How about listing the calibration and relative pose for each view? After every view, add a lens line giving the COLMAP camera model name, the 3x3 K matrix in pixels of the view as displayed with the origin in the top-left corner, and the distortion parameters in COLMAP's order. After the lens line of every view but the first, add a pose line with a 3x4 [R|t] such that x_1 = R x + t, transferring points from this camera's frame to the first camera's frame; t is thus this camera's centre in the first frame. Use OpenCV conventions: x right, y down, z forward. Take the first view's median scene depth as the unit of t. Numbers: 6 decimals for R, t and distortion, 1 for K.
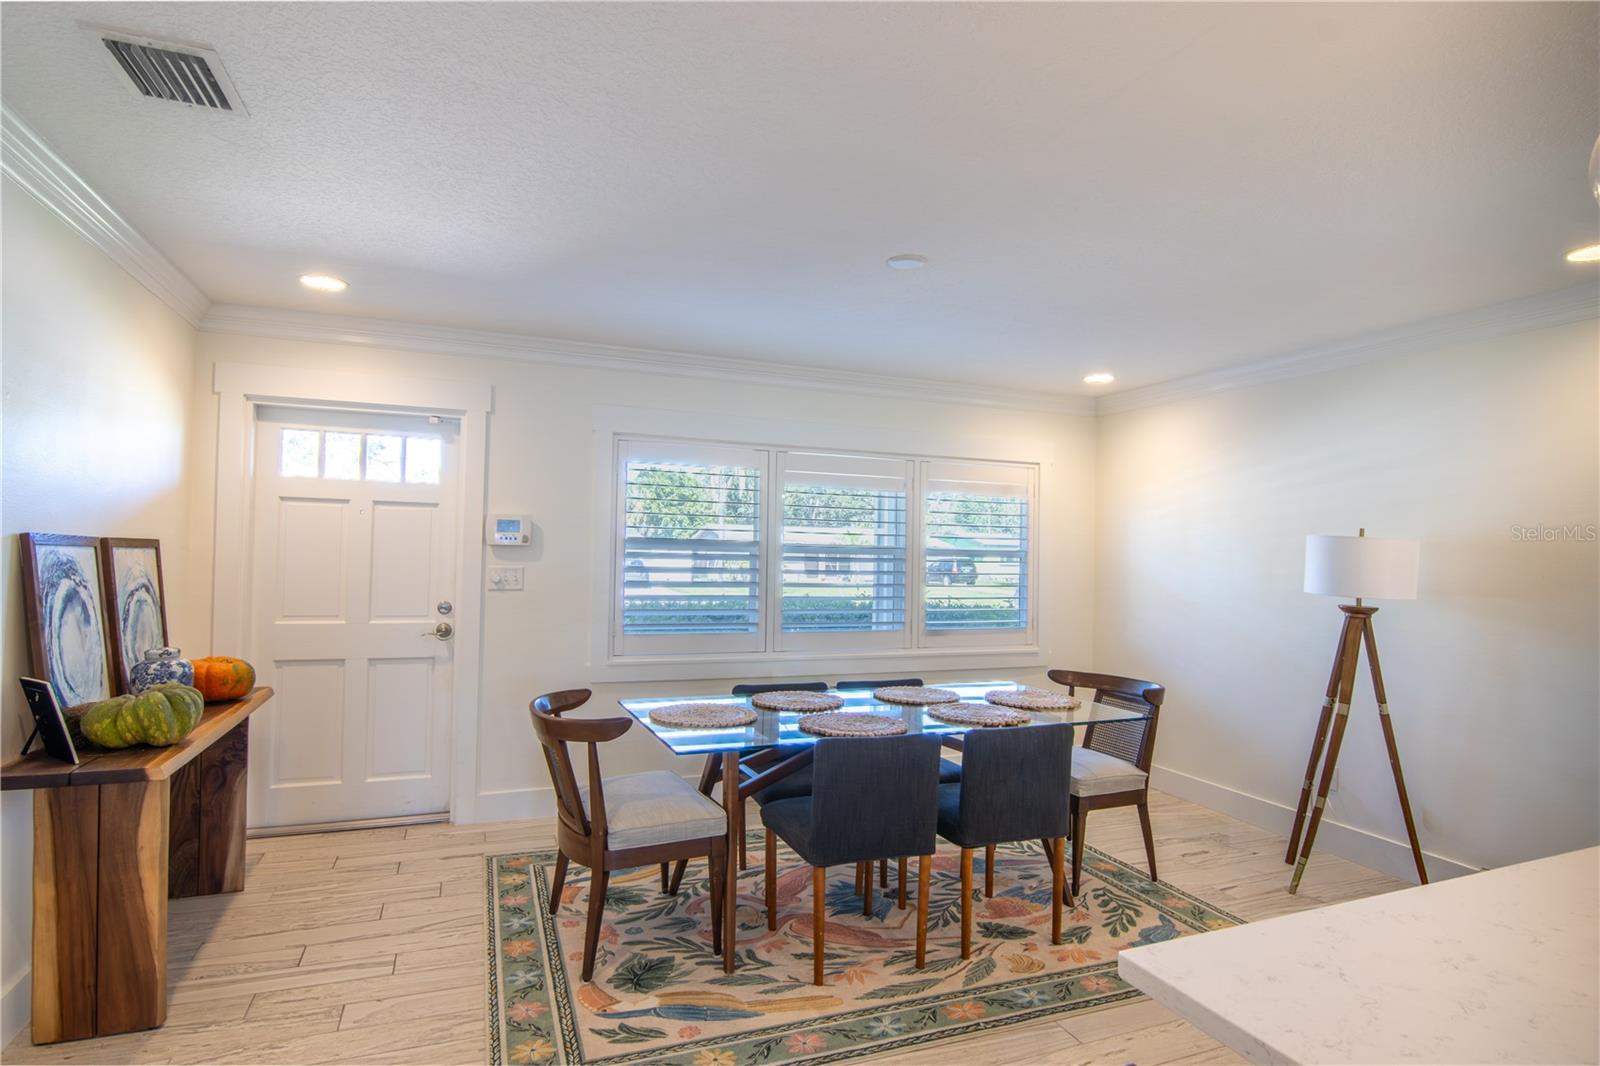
lens RADIAL K [[833.4, 0, 800.9], [0, 833.4, 540.1], [0, 0, 1]] dist [-0.002260, -0.000771]
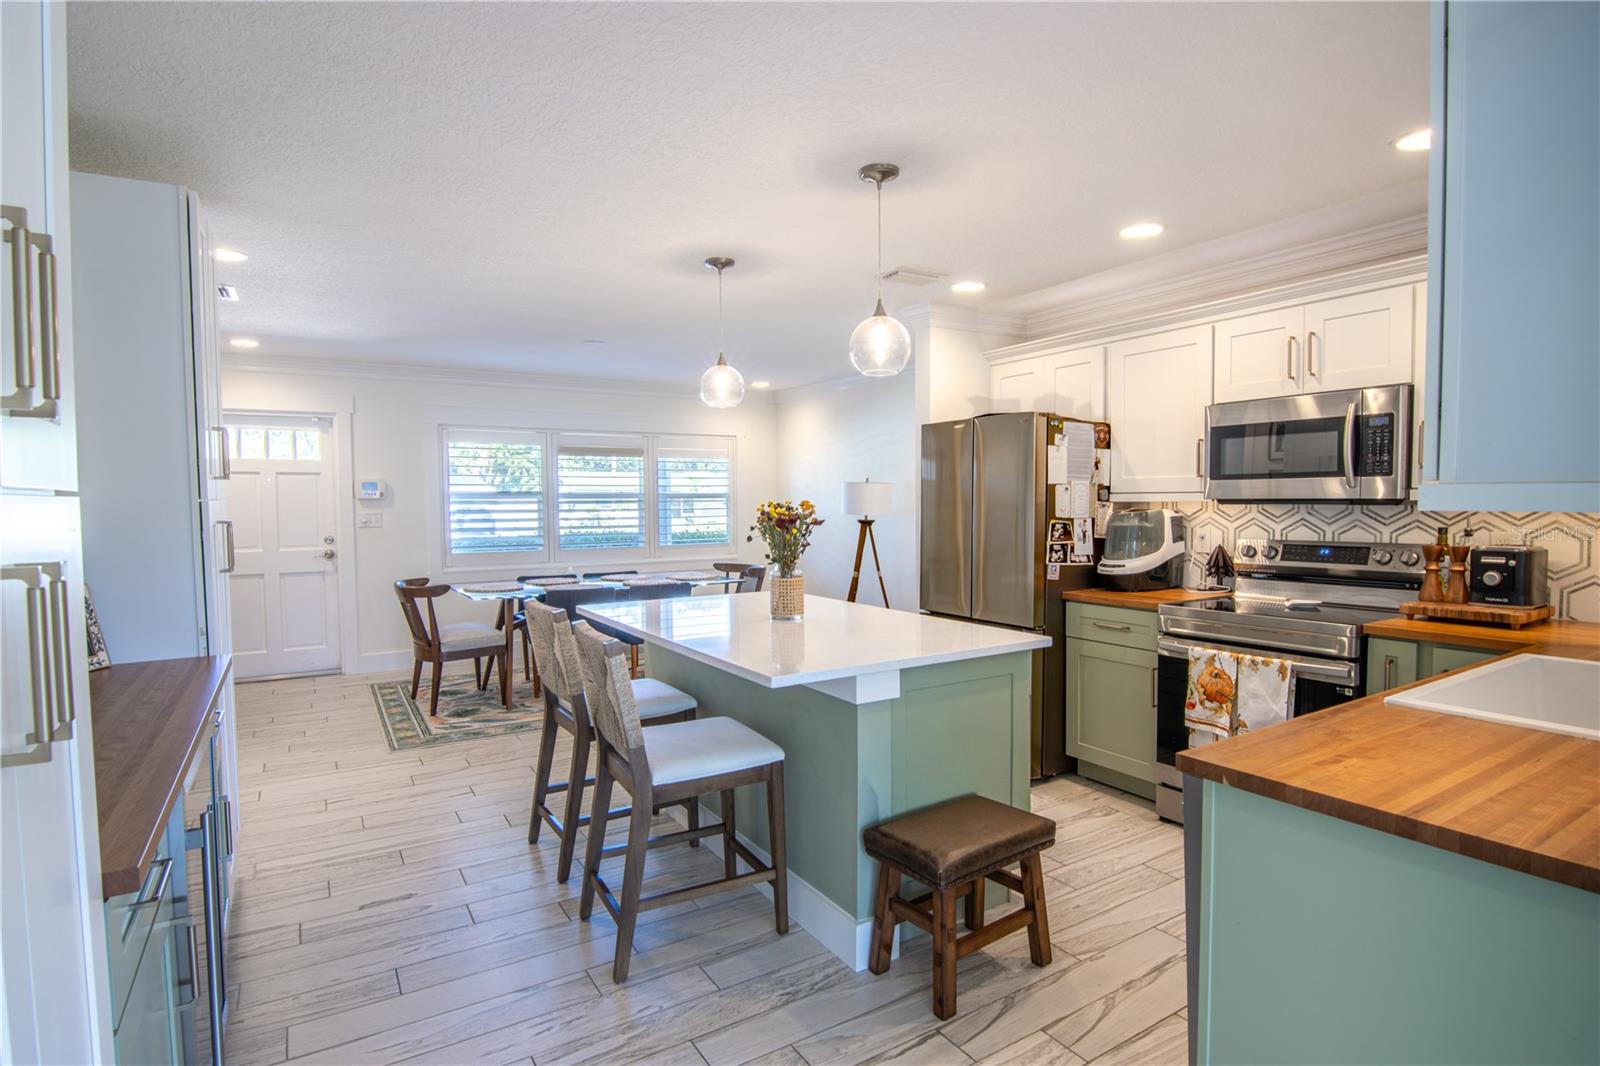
lens RADIAL K [[809.9, 0, 802.4], [0, 809.9, 537.2], [0, 0, 1]] dist [0.000657, -0.016640]
pose [[0.983998, -0.034345, 0.174836, 0.212485], [0.022683, 0.997409, 0.068269, -0.008219], [-0.176728, -0.063211, 0.982228, -0.758972]]
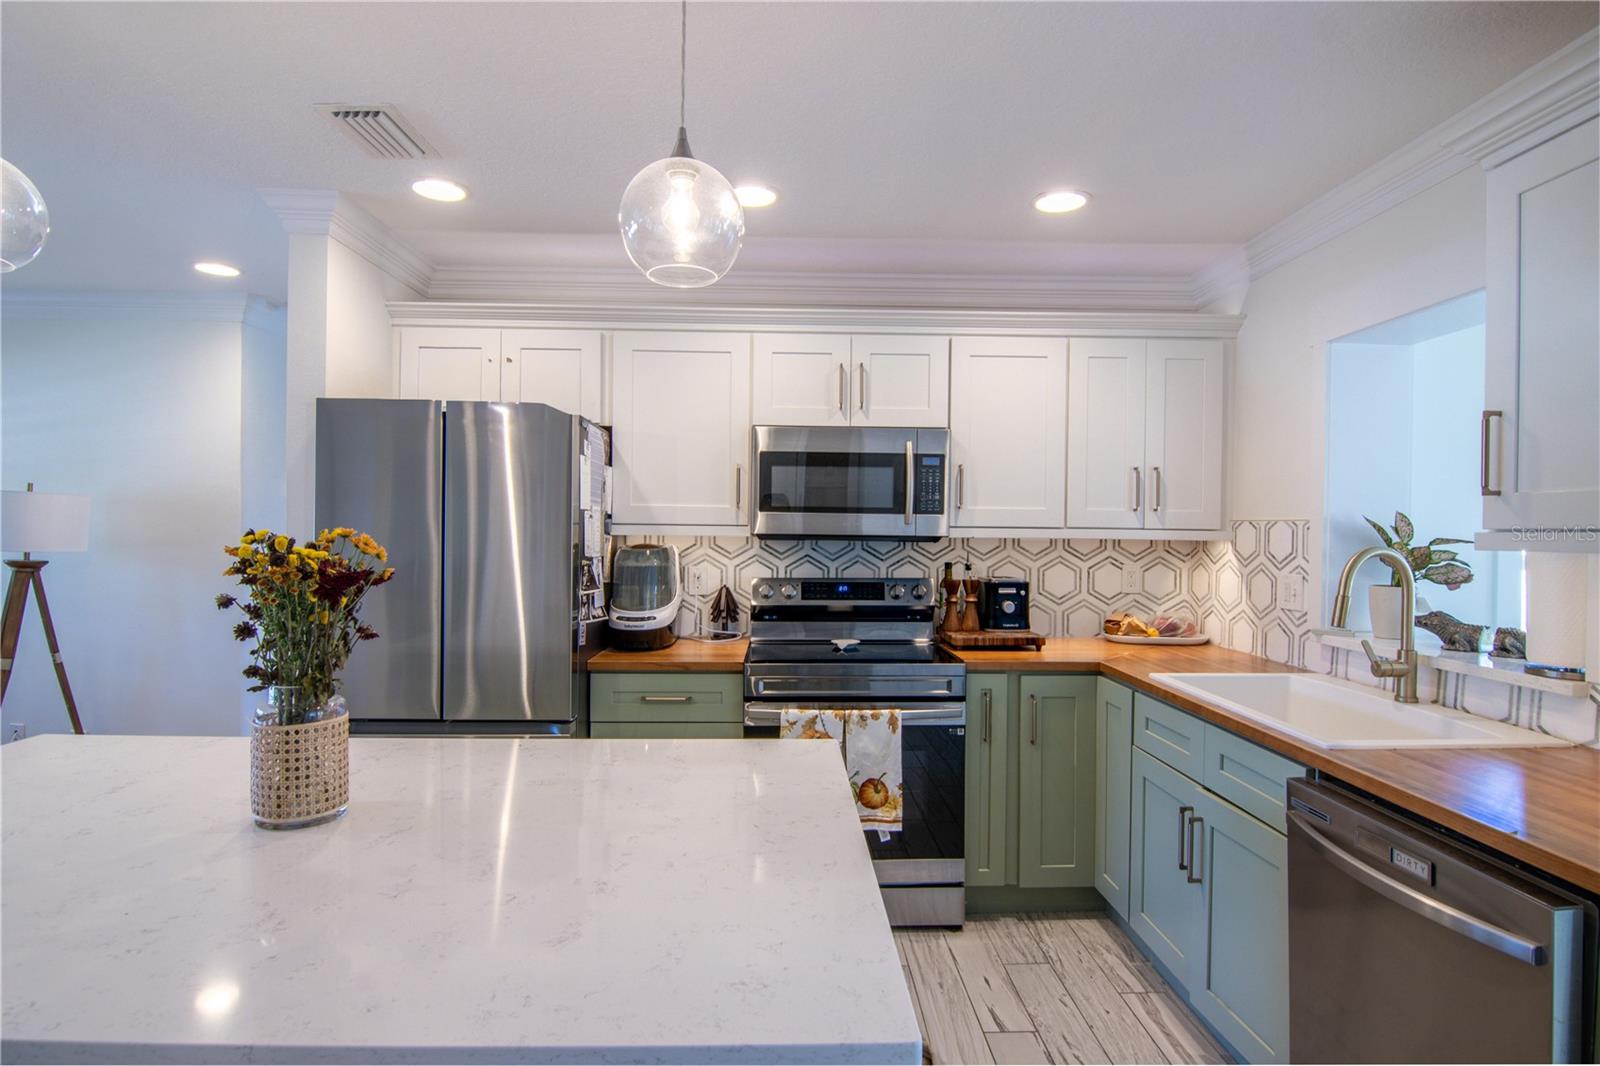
lens RADIAL K [[809.9, 0, 802.4], [0, 809.9, 537.2], [0, 0, 1]] dist [0.000657, -0.016640]
pose [[0.345733, -0.025564, 0.937984, 0.089786], [-0.022561, 0.999113, 0.035546, -0.004033], [-0.938062, -0.033451, 0.344850, -0.211967]]
